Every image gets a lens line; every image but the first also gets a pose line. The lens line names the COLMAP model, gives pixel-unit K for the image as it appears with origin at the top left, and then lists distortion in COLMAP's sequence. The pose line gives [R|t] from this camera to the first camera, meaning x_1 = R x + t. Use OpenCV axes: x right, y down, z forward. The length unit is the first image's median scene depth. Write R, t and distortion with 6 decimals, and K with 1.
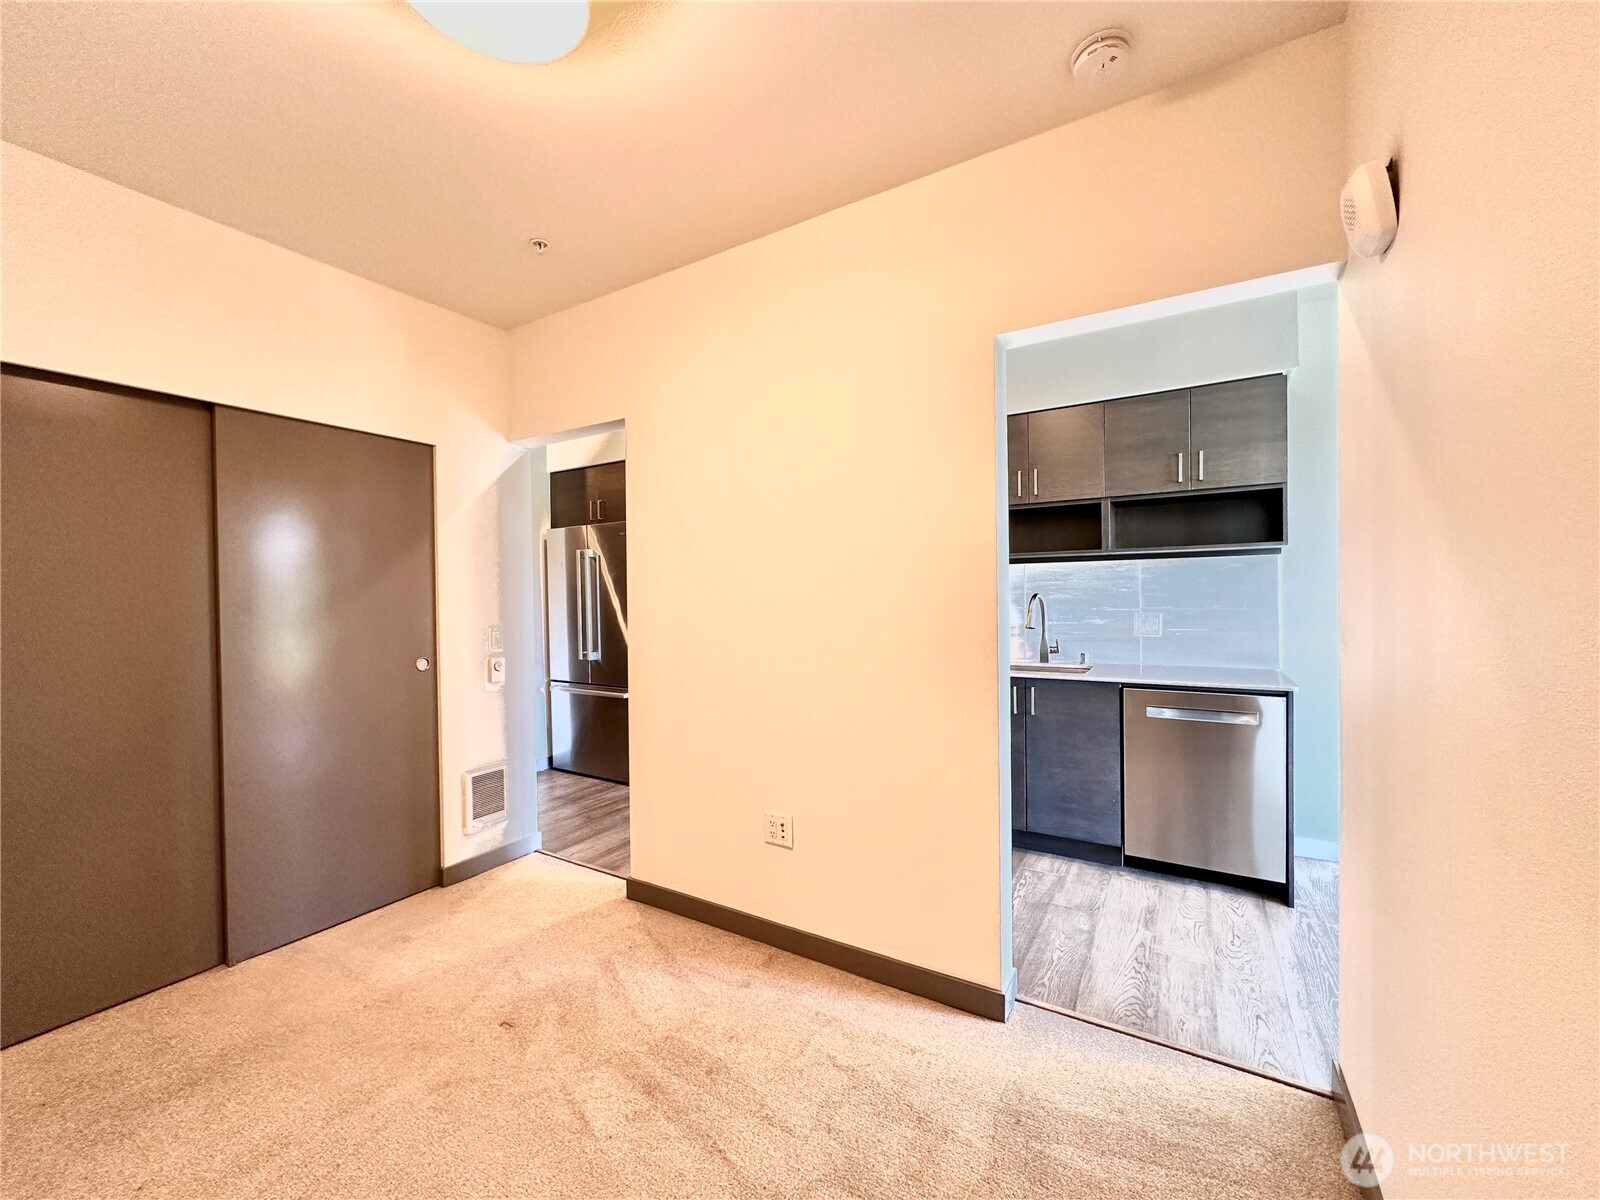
lens RADIAL K [[640.9, 0, 798.3], [0, 640.9, 600.0], [0, 0, 1]] dist [-0.008235, 0.001261]
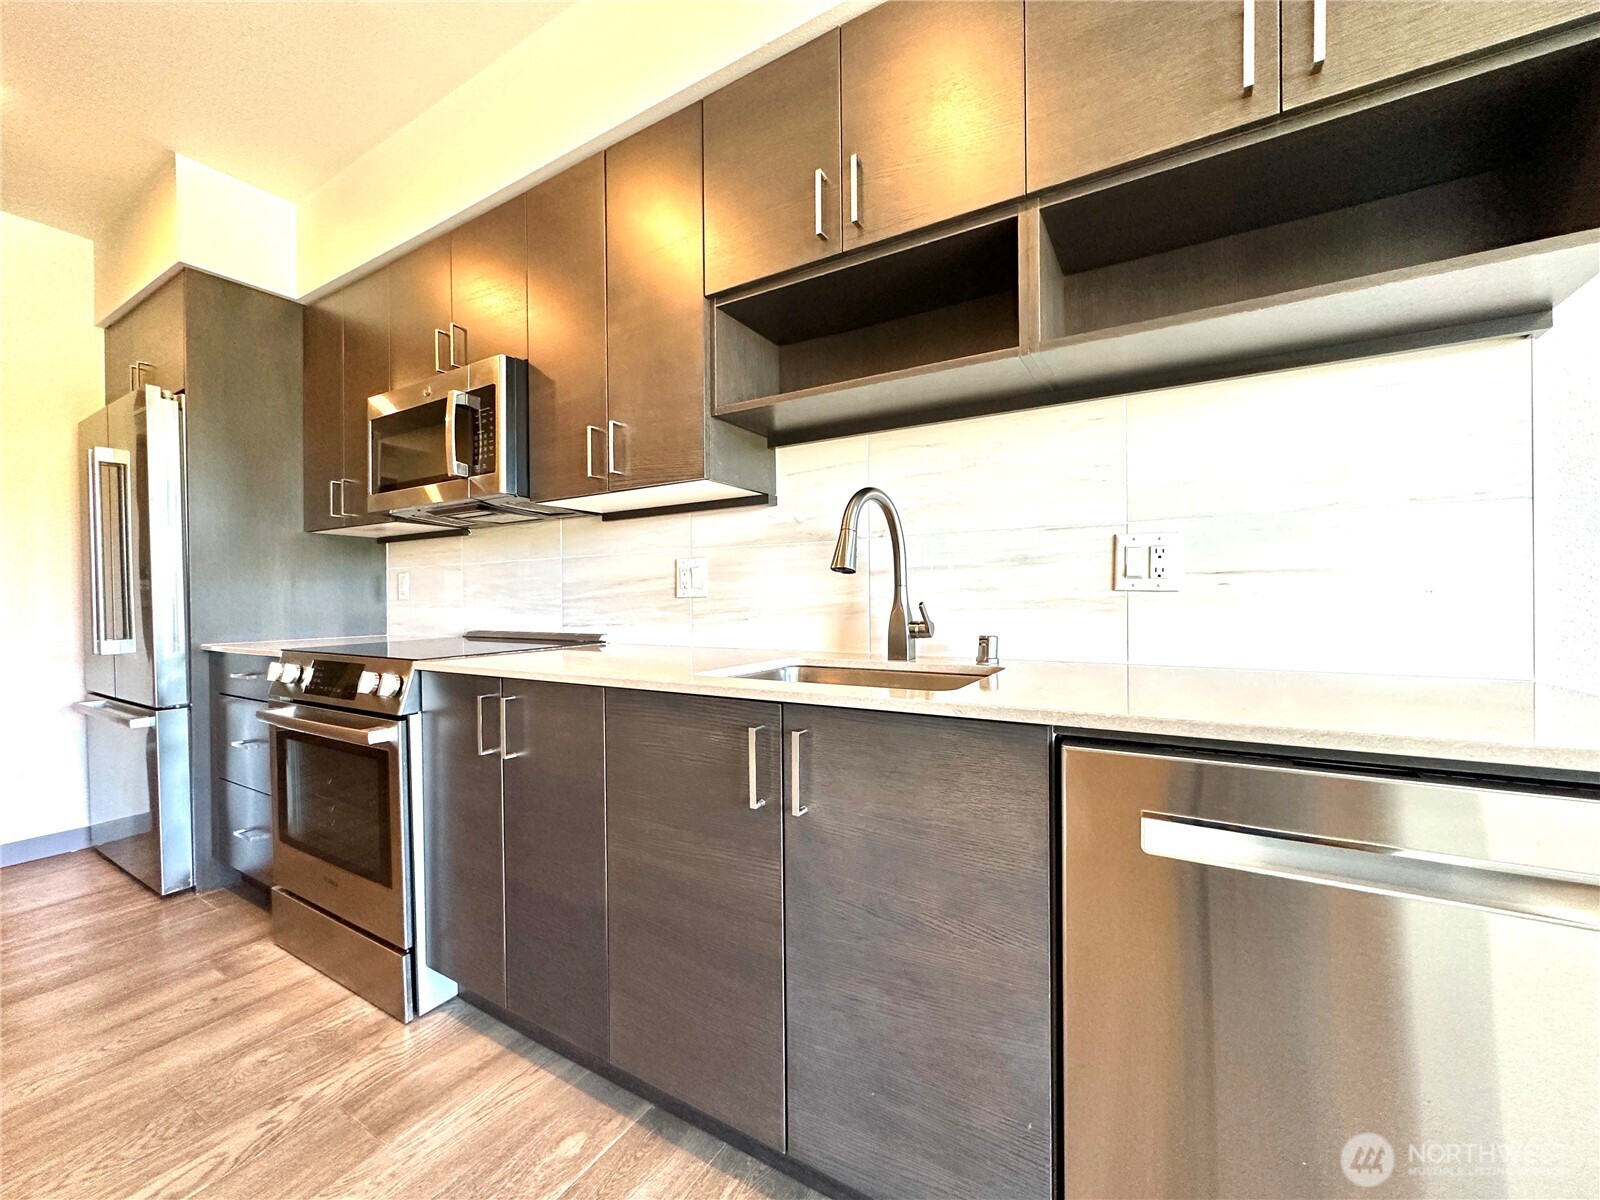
lens RADIAL K [[640.9, 0, 799.8], [0, 640.9, 602.0], [0, 0, 1]] dist [-0.008235, 0.001261]
pose [[0.999990, 0.001425, 0.004147, 0.376045], [-0.001425, 0.999999, 0.000212, 0.070942], [-0.004147, -0.000218, 0.999991, 0.688843]]
